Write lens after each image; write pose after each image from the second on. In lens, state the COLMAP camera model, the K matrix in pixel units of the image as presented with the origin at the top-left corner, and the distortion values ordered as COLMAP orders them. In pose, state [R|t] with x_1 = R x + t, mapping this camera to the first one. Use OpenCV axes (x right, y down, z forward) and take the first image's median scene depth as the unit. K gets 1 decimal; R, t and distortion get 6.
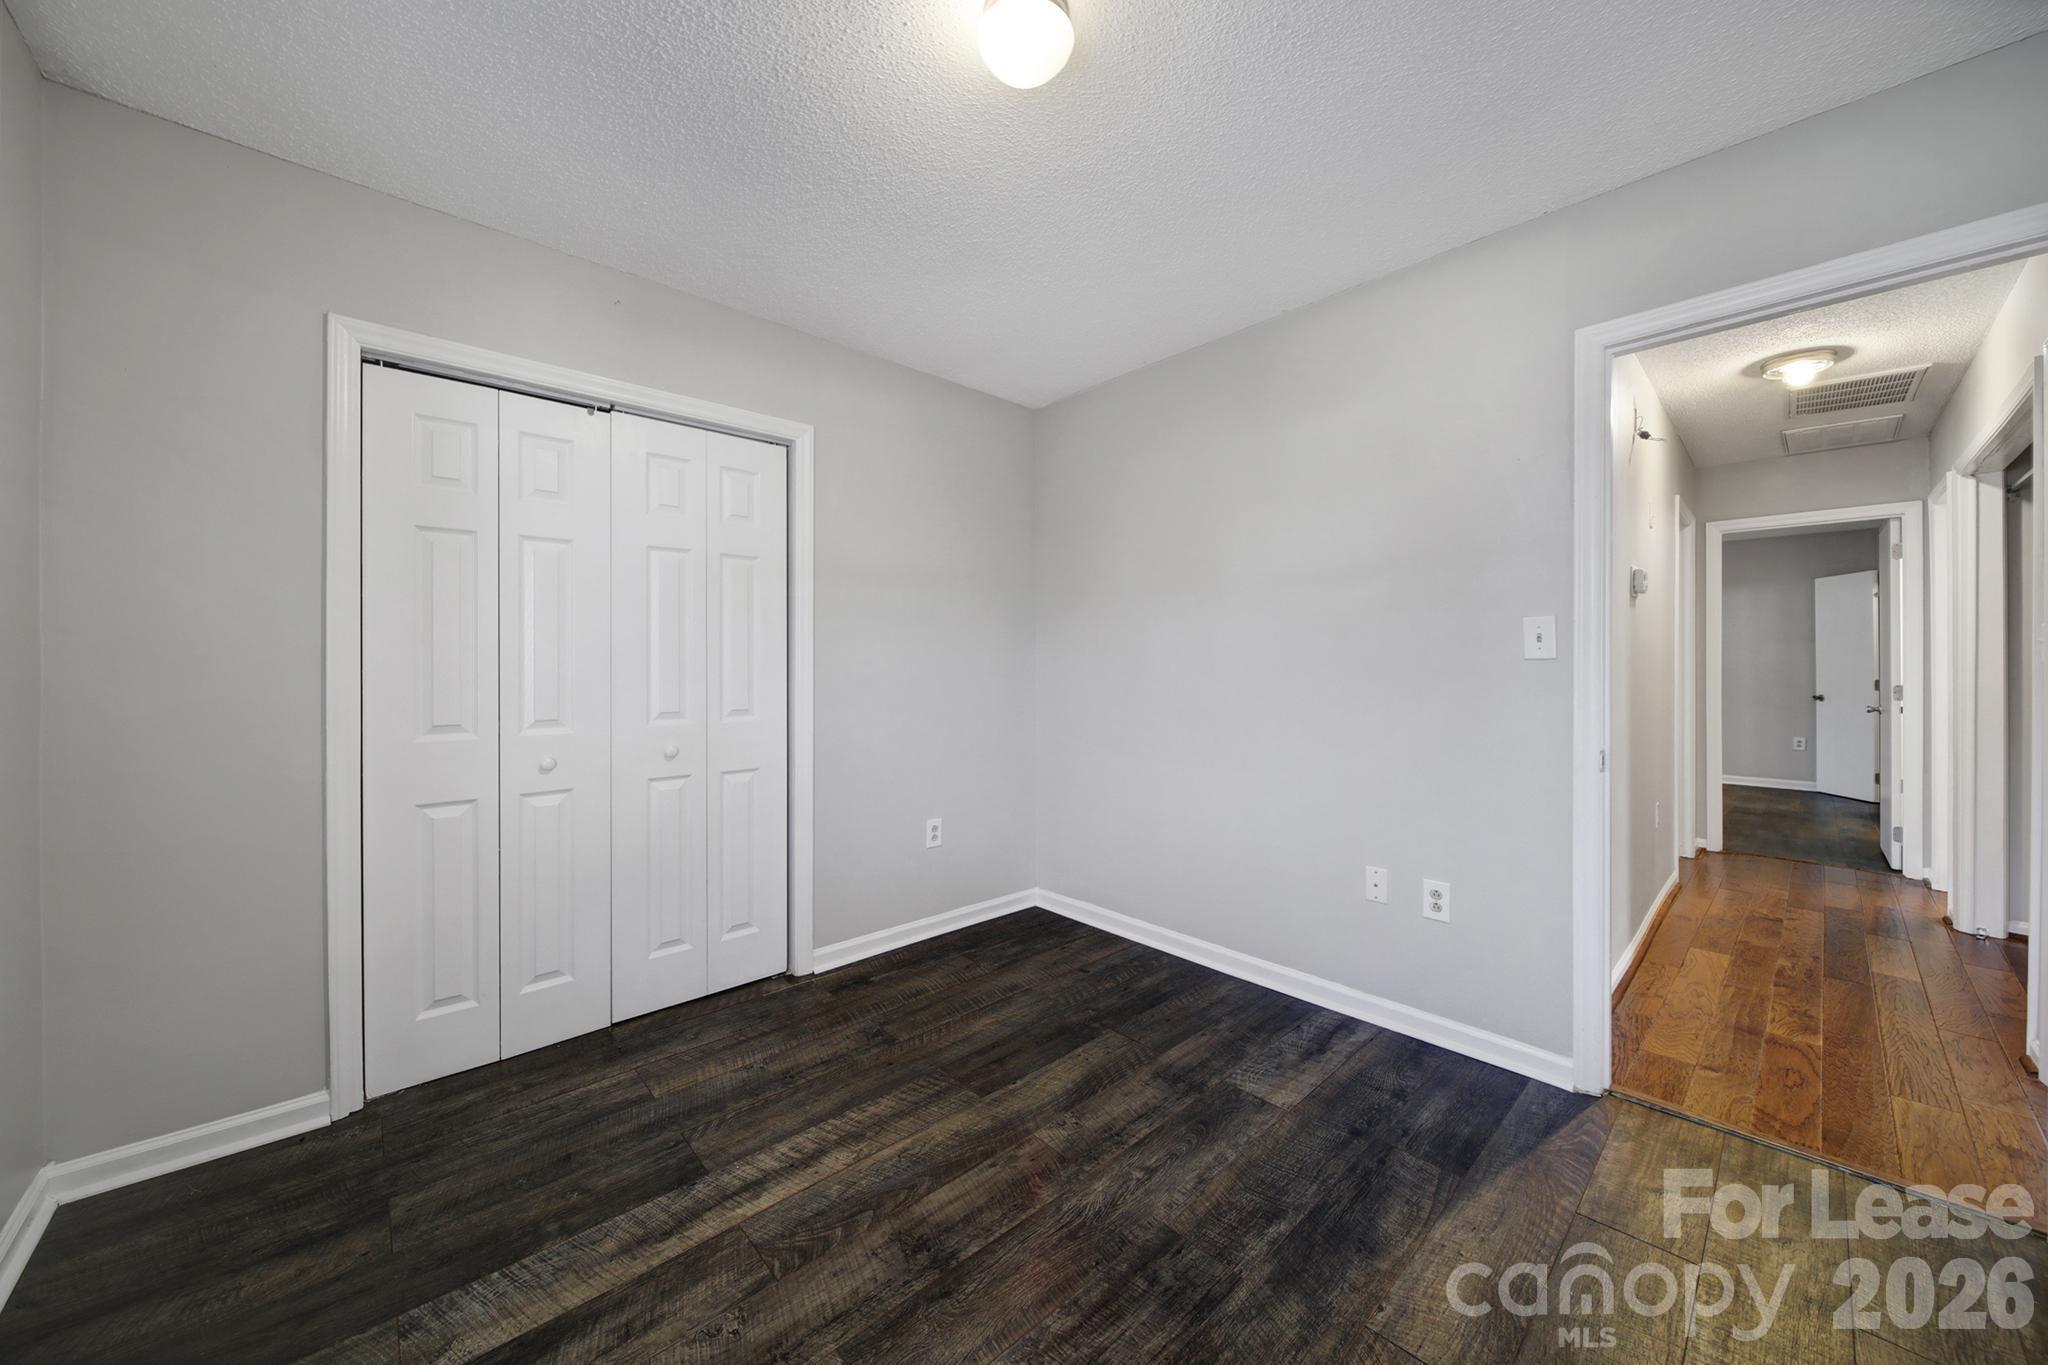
lens RADIAL K [[724.0, 0, 1018.5], [0, 724.0, 671.4], [0, 0, 1]] dist [-0.000267, -0.001928]
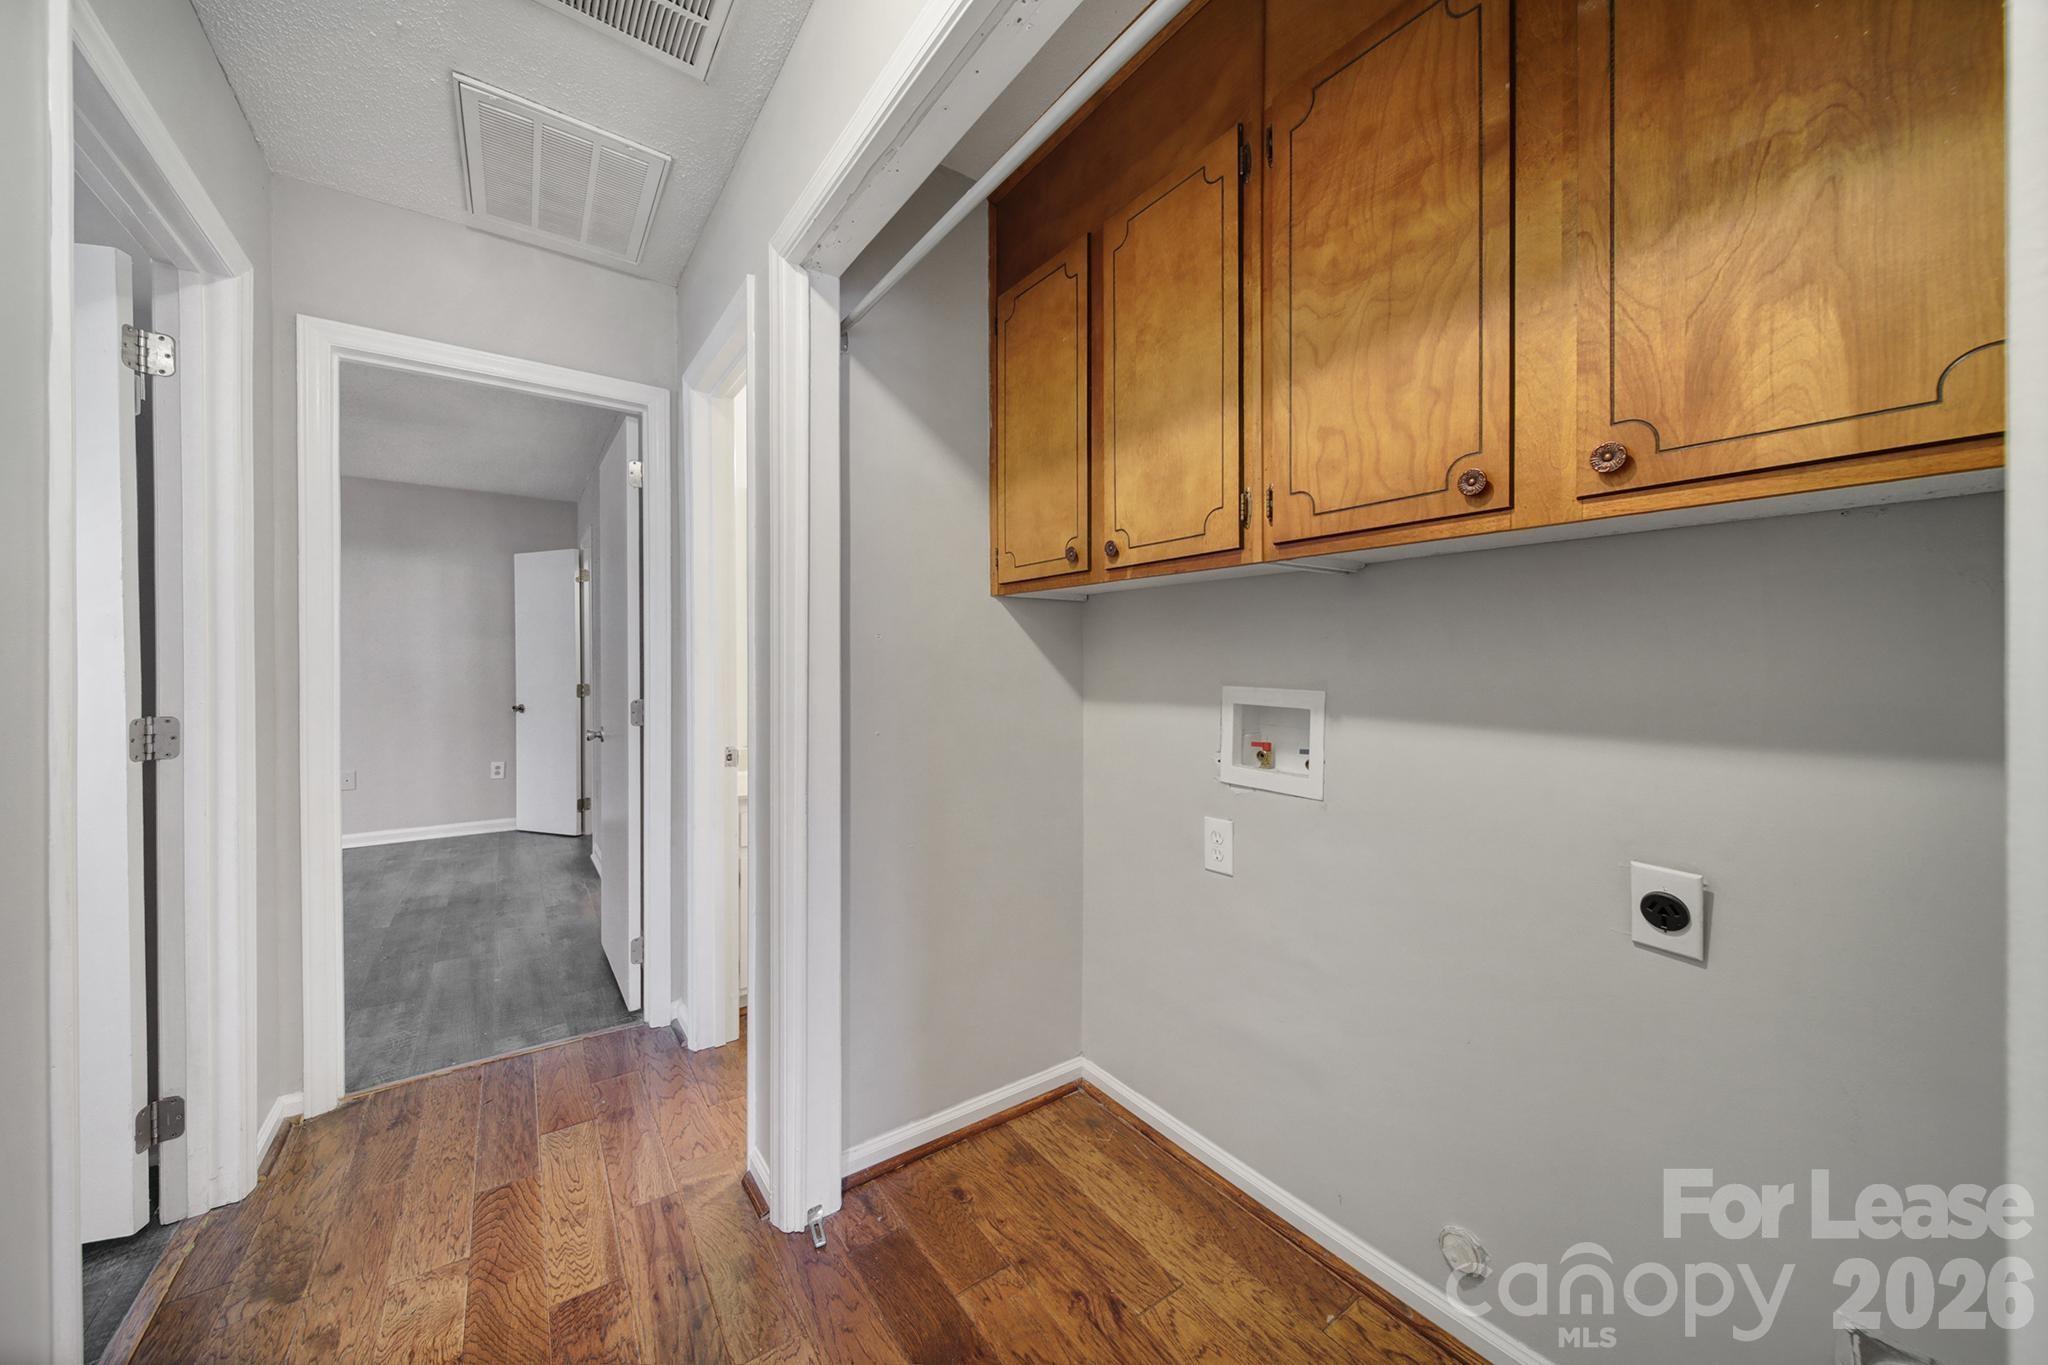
lens RADIAL K [[724.0, 0, 1023.0], [0, 724.0, 672.6], [0, 0, 1]] dist [-0.000267, -0.001928]
pose [[0.118923, 0.000601, 0.992903, 0.436900], [-0.002225, 0.999997, -0.000339, -0.001320], [-0.992901, -0.002169, 0.118924, 0.401821]]
